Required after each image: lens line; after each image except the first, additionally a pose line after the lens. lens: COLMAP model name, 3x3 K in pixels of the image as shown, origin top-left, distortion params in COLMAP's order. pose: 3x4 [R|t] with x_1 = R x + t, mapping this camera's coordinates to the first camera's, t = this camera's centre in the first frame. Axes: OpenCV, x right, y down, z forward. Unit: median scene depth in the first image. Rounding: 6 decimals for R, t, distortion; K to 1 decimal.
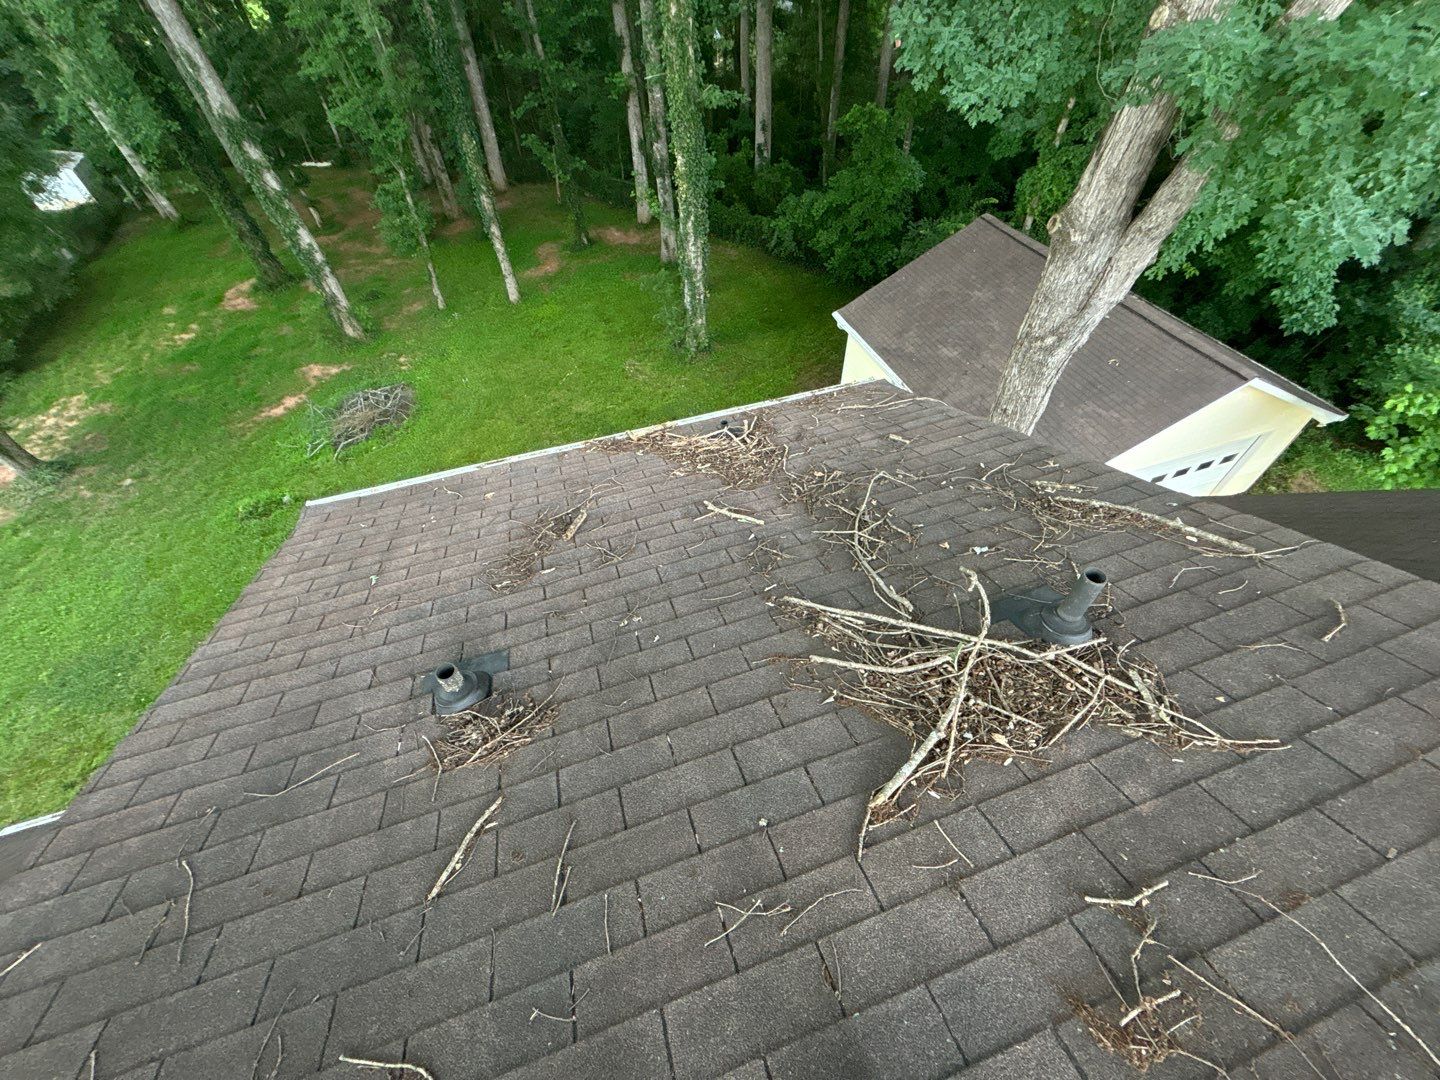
lens RADIAL K [[574.2, 0, 726.8], [0, 574.2, 539.9], [0, 0, 1]] dist [-0.002054, 0.004291]
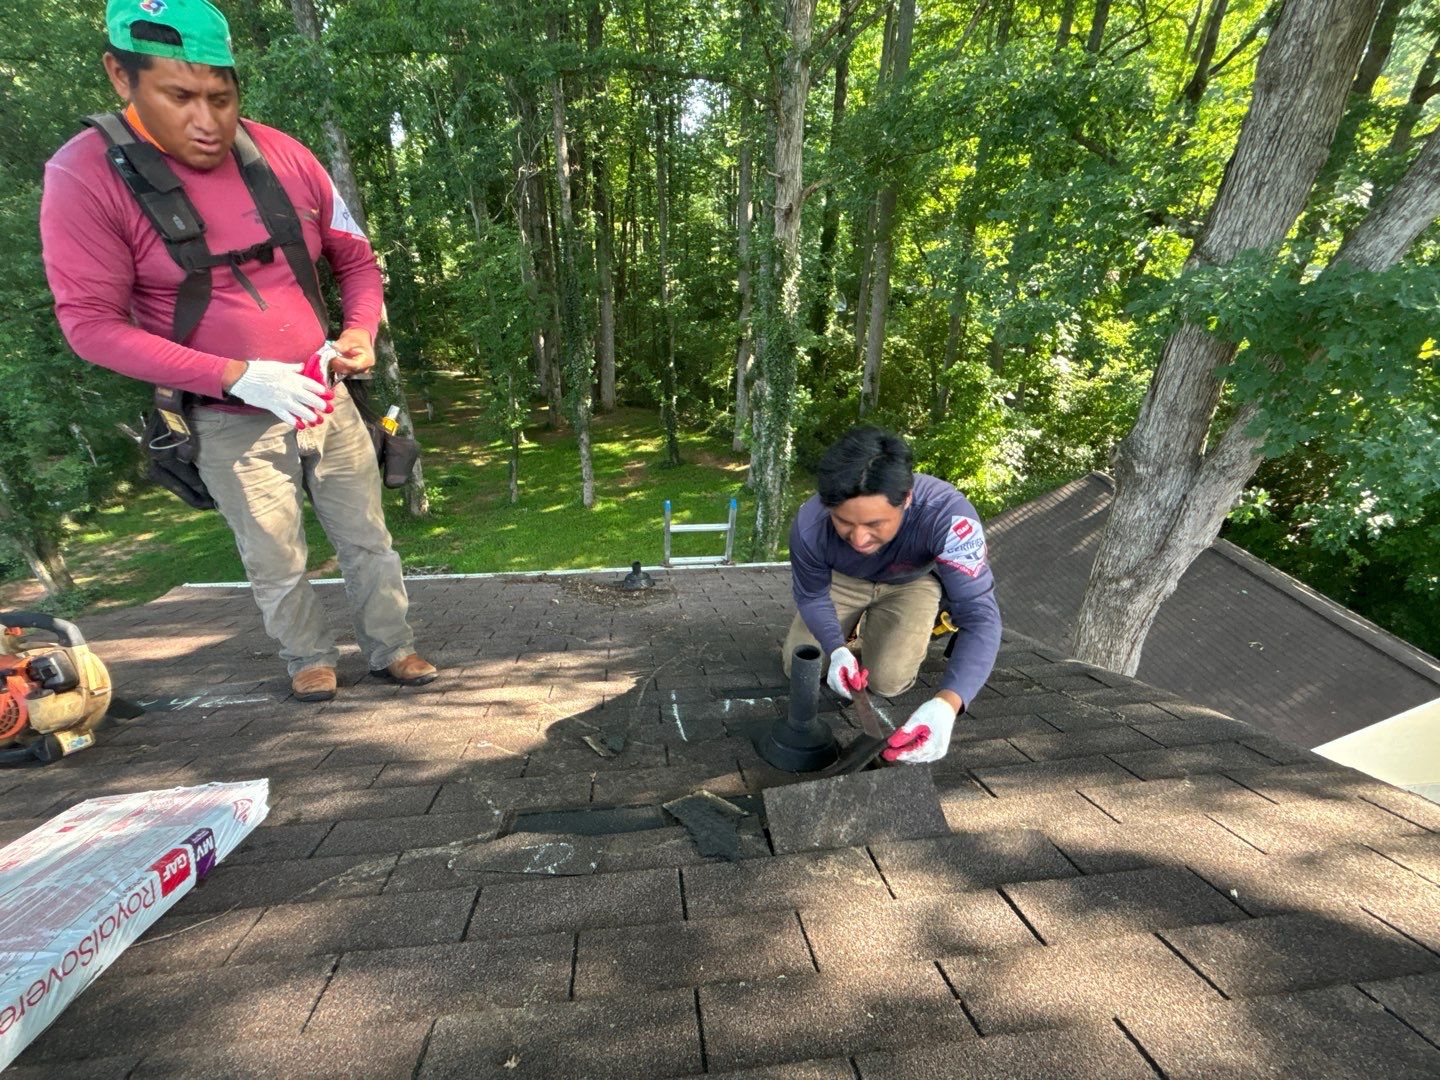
lens RADIAL K [[690.3, 0, 724.1], [0, 690.3, 539.0], [0, 0, 1]] dist [-0.033229, 0.021440]
pose [[0.979210, 0.127811, -0.157517, 0.143440], [-0.178788, 0.910630, -0.372544, 0.057919], [0.095825, 0.392961, 0.914549, 0.030046]]
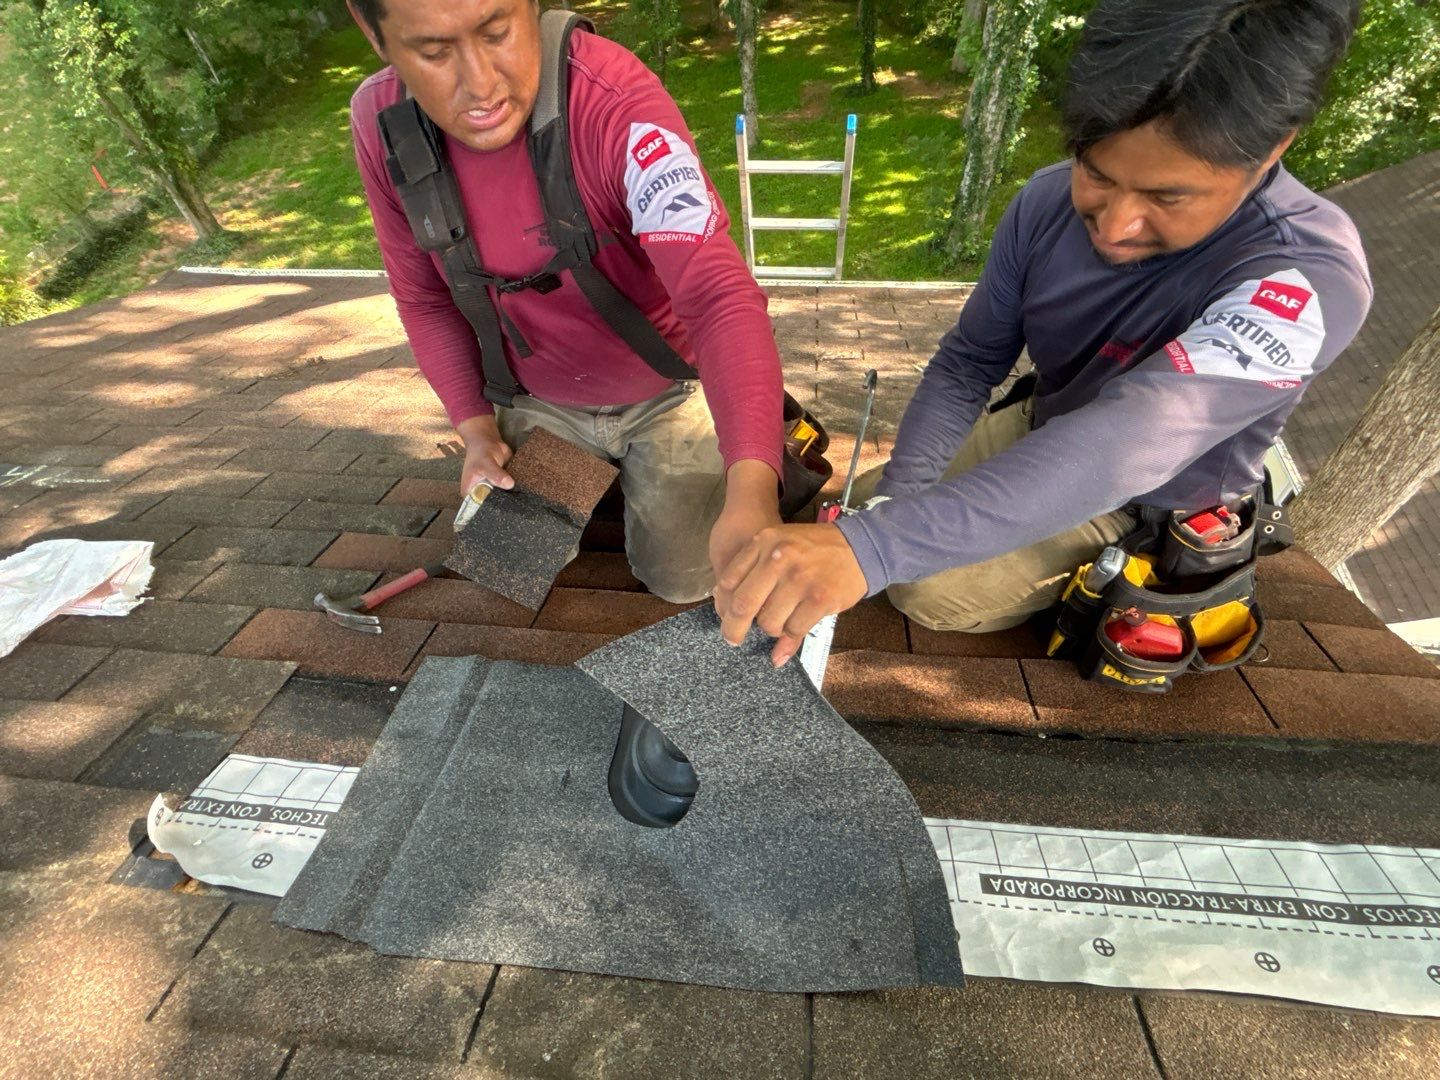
lens RADIAL K [[770.5, 0, 721.7], [0, 770.5, 537.9], [0, 0, 1]] dist [-0.020586, 0.013689]
pose [[0.905736, 0.312199, -0.286661, 0.175059], [-0.300561, 0.949972, 0.084949, -0.012463], [0.298840, 0.009217, 0.954259, 0.113877]]
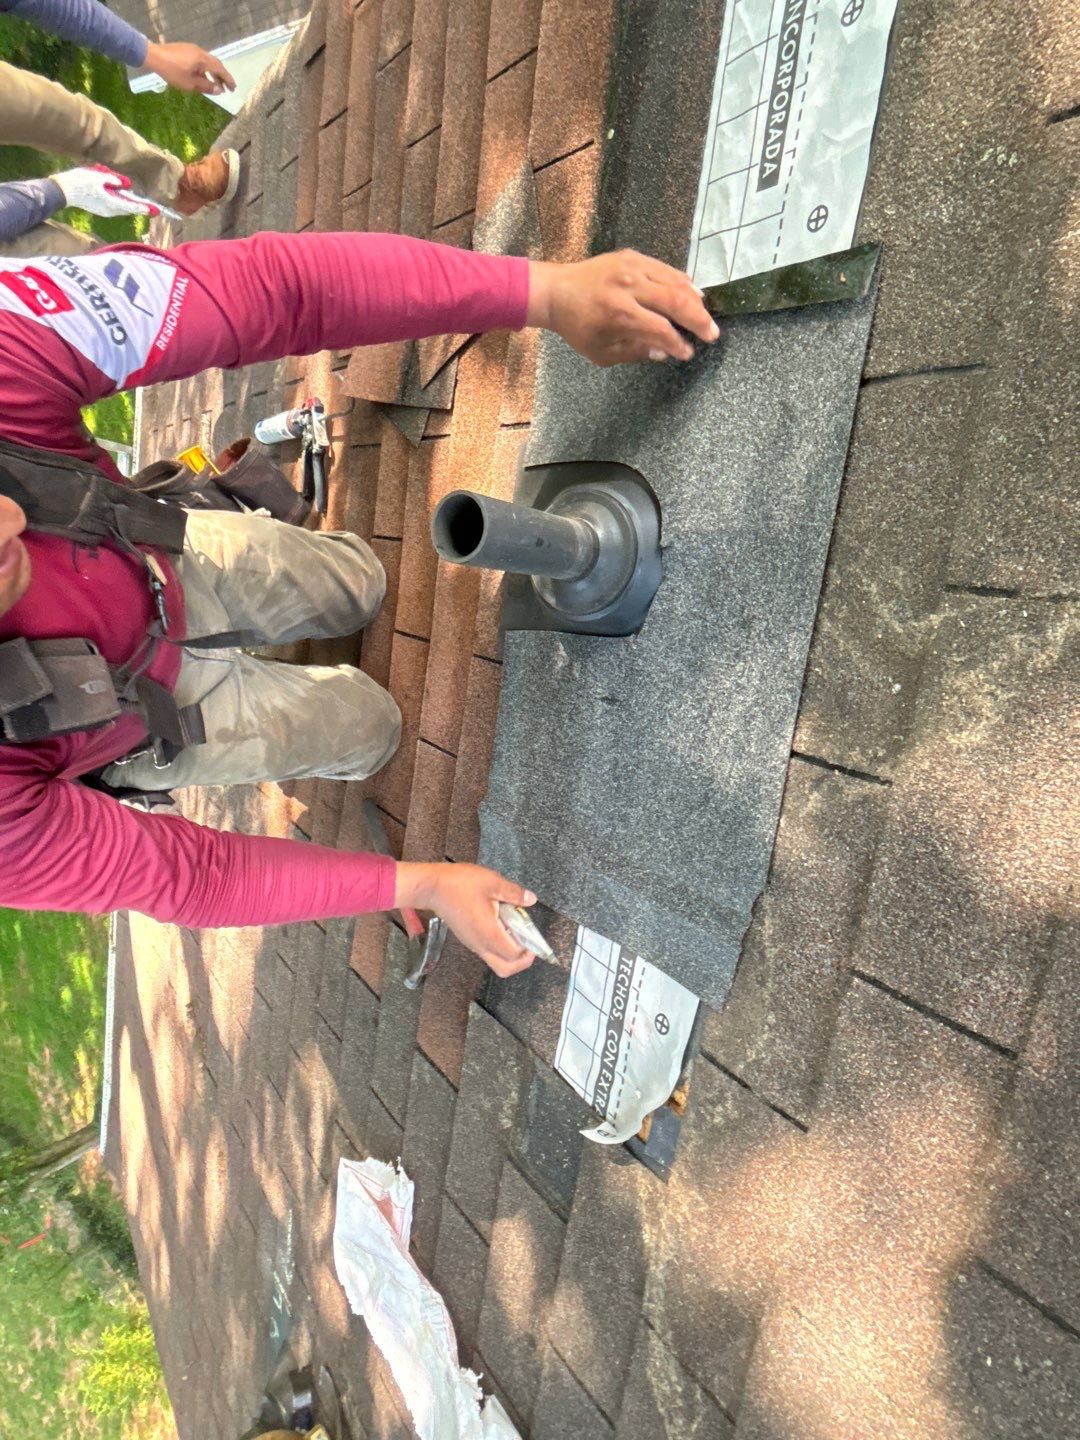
lens RADIAL K [[761.3, 0, 542.1], [0, 761.3, 717.4], [0, 0, 1]] dist [0.007132, -0.009015]
pose [[0.416711, -0.852124, -0.316600, 0.155896], [0.905008, 0.356128, 0.232665, 0.011002], [-0.085509, -0.383479, 0.919582, 0.125692]]
